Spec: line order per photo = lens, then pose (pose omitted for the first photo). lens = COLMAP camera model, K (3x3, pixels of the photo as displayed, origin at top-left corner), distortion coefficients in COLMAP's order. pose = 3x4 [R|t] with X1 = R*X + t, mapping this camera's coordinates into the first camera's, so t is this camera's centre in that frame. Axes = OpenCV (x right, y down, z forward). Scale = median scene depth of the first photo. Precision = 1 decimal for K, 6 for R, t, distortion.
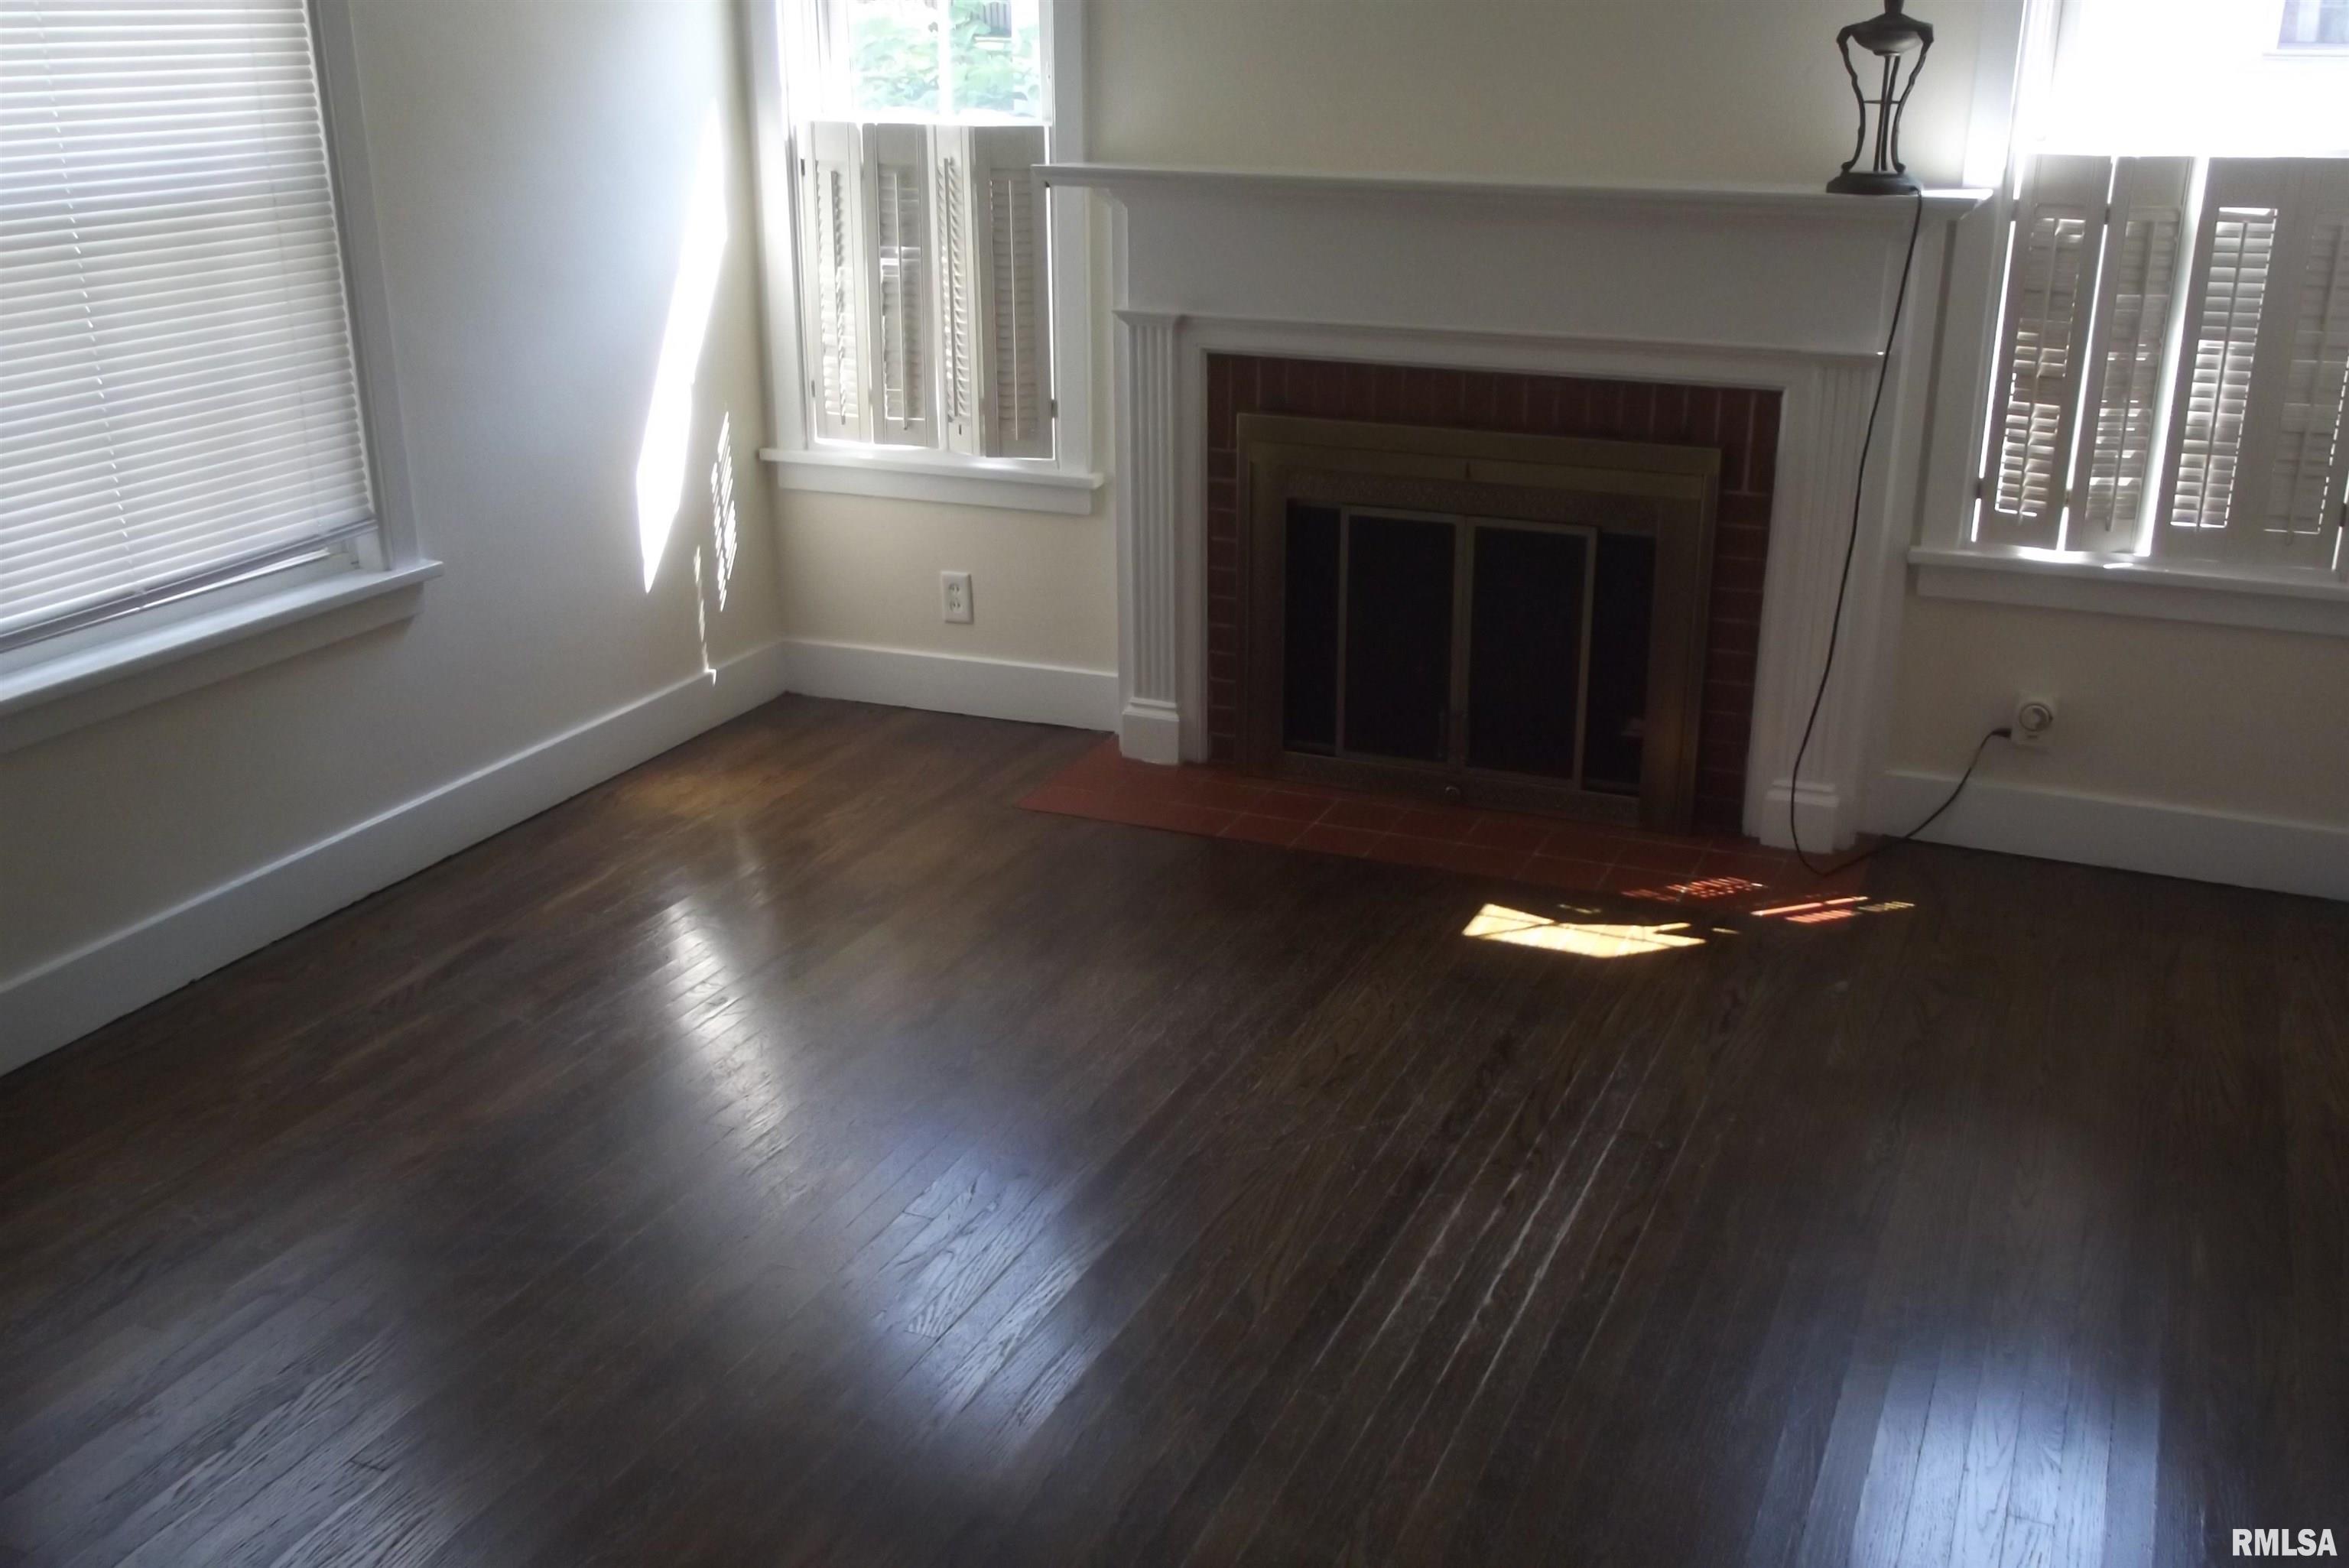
lens RADIAL K [[2309.4, 0, 1186.5], [0, 2309.4, 802.6], [0, 0, 1]] dist [0.047515, 0.000000]
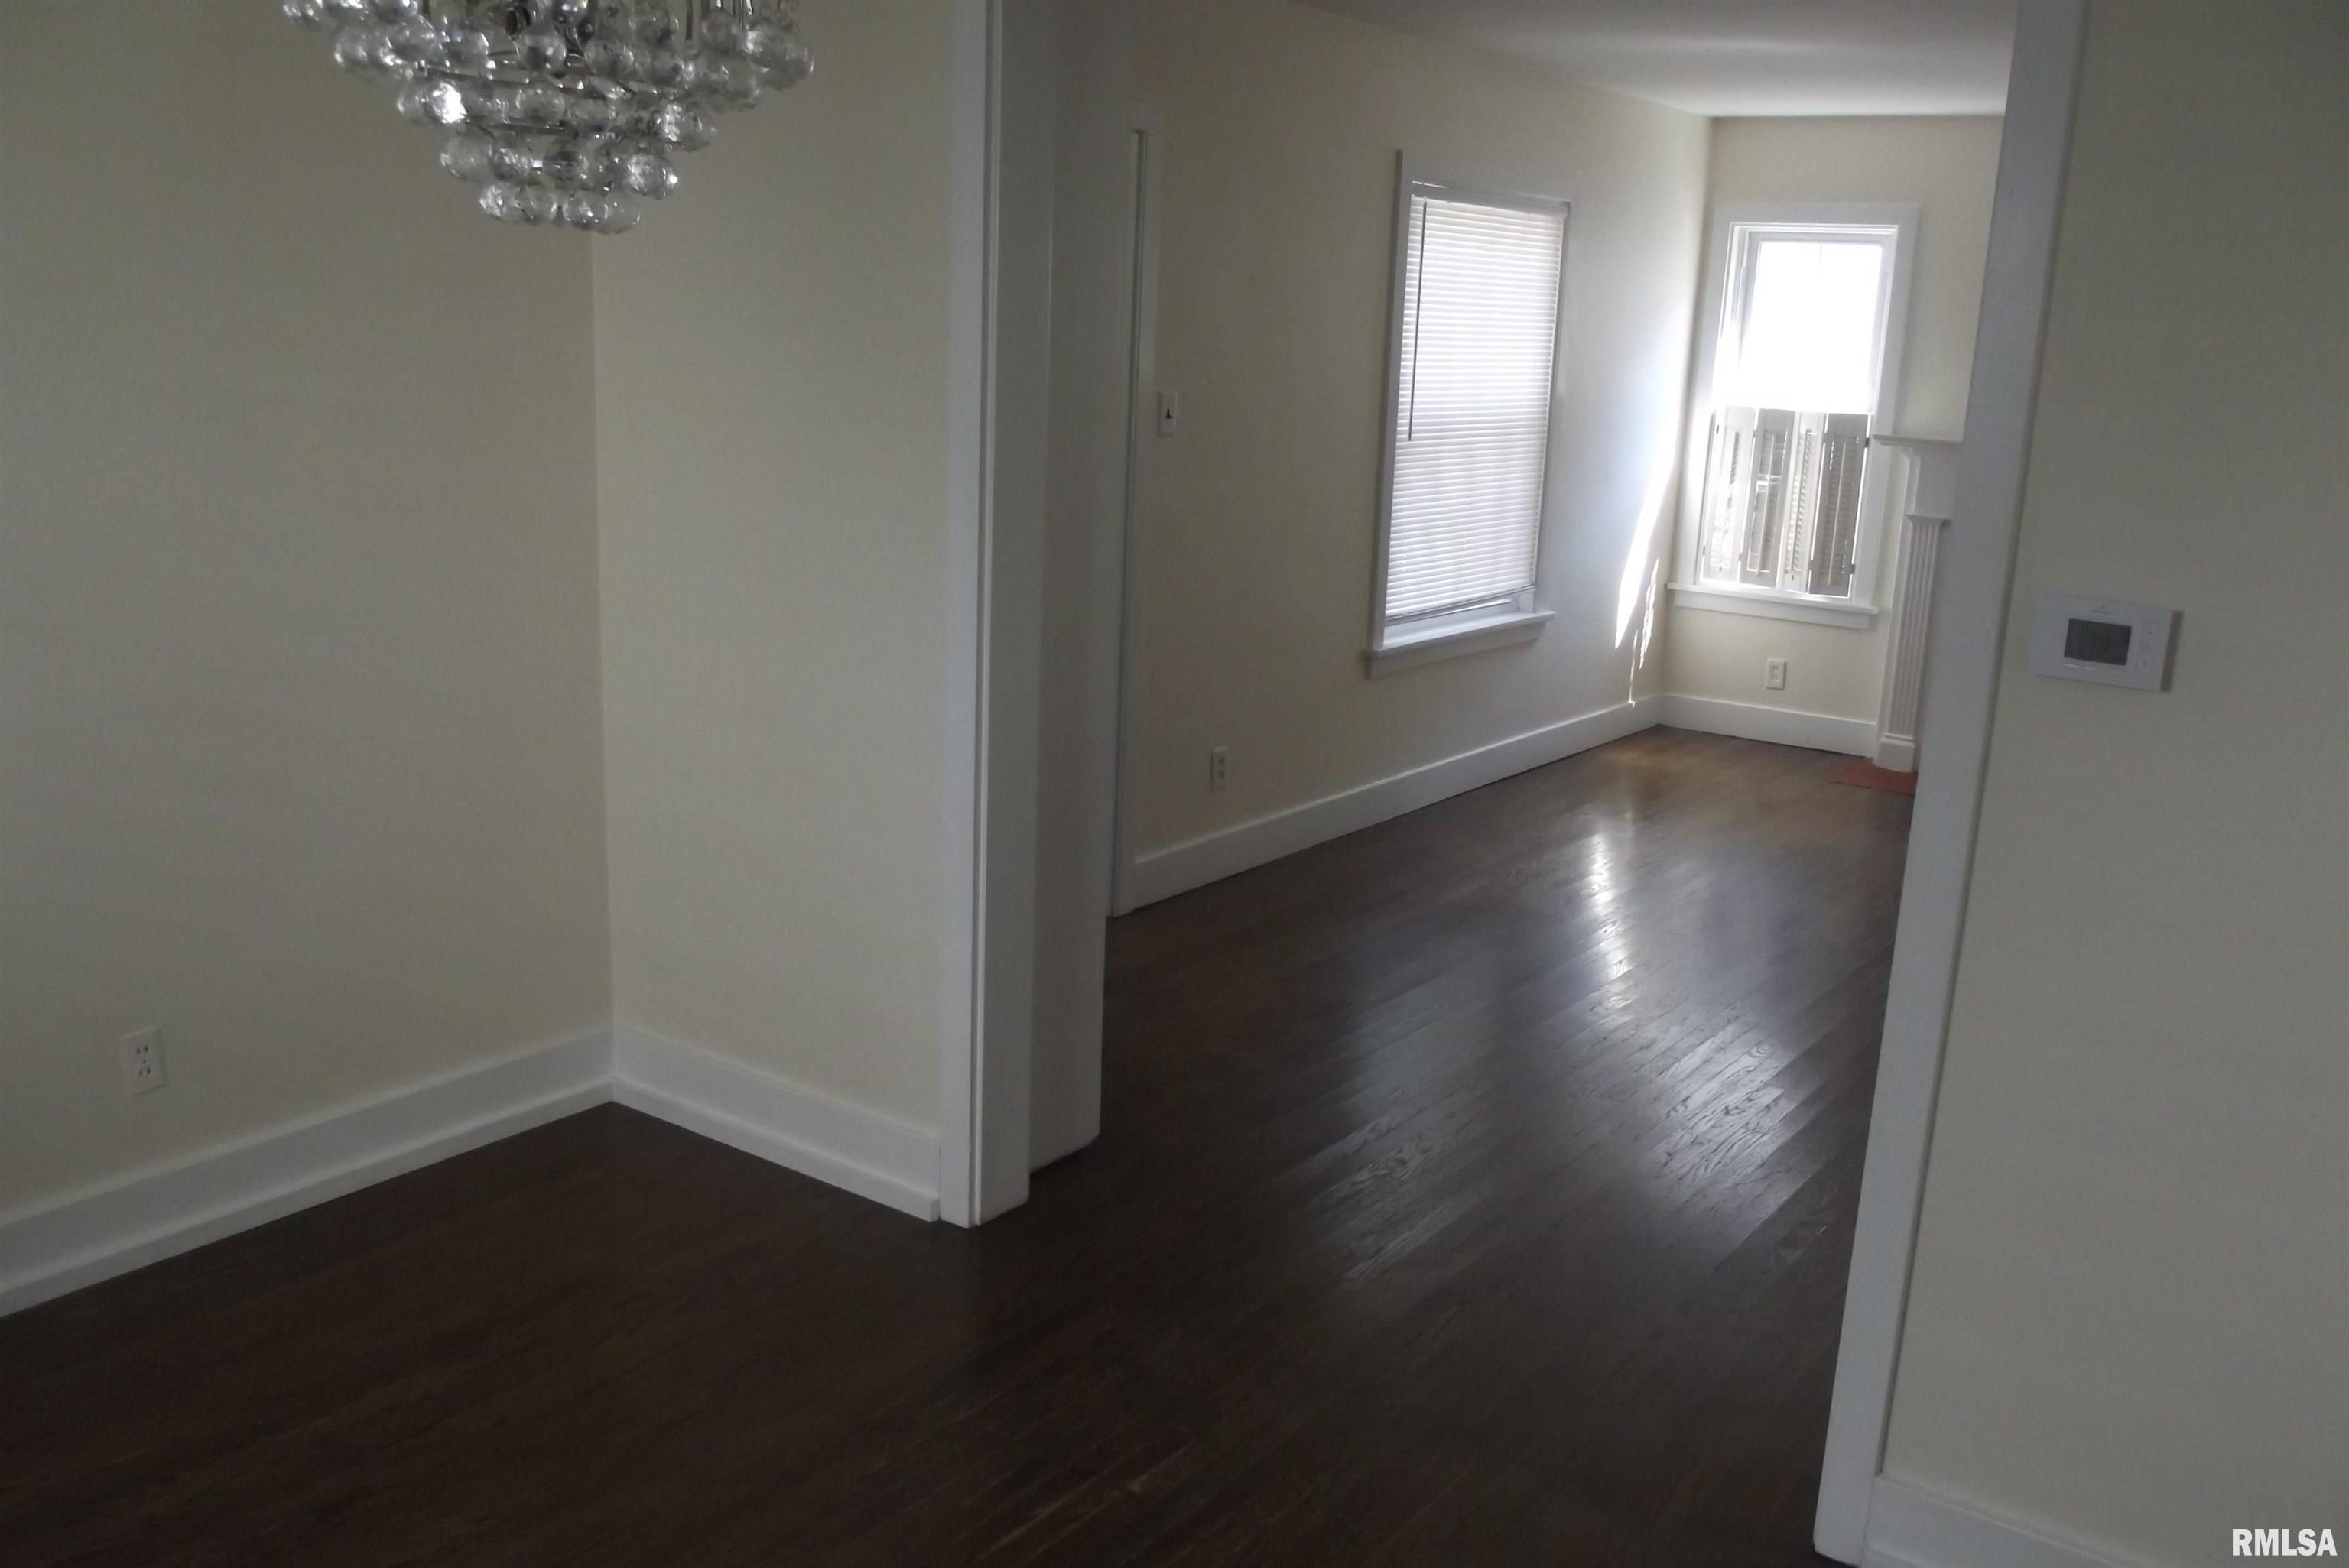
lens RADIAL K [[2009.2, 0, 1191.4], [0, 2009.2, 787.0], [0, 0, 1]] dist [-0.037574, 0.012826]
pose [[0.974640, 0.094472, -0.202858, -0.241003], [-0.116142, 0.988416, -0.097701, 0.218919], [0.191278, 0.118784, 0.974322, -0.614356]]
